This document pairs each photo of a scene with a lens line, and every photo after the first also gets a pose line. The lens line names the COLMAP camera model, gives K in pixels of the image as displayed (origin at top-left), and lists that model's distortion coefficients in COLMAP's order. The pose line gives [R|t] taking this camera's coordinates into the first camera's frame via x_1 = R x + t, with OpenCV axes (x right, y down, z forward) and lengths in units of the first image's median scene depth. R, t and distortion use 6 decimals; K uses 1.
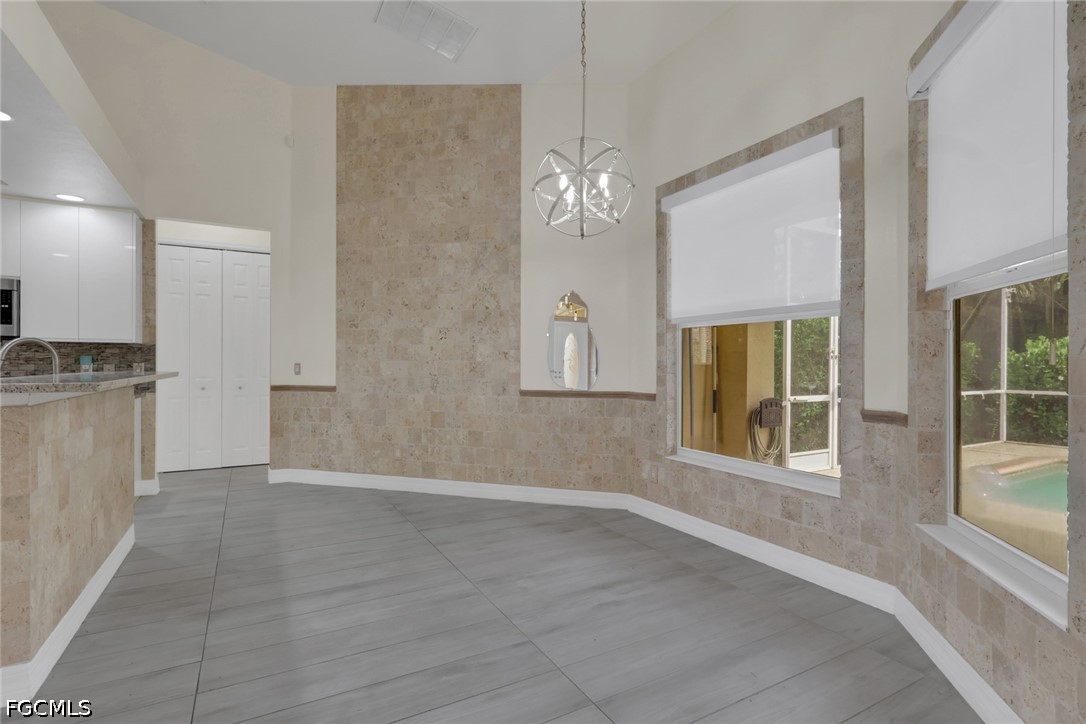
lens RADIAL K [[520.2, 0, 544.2], [0, 520.2, 366.6], [0, 0, 1]] dist [-0.000234, 0.000748]
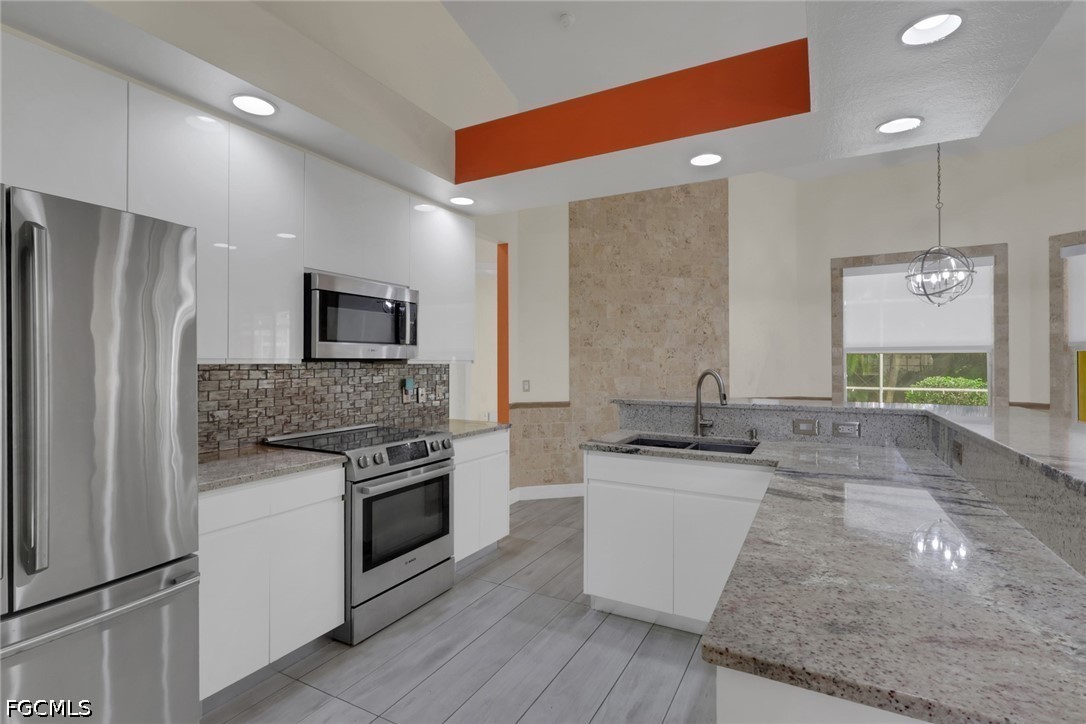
lens RADIAL K [[520.2, 0, 535.7], [0, 520.2, 358.9], [0, 0, 1]] dist [-0.000234, 0.000748]
pose [[0.847906, 0.000085, 0.530147, -1.067438], [0.005802, 0.999939, -0.009440, -0.040692], [-0.530115, 0.011081, 0.847853, 0.157230]]
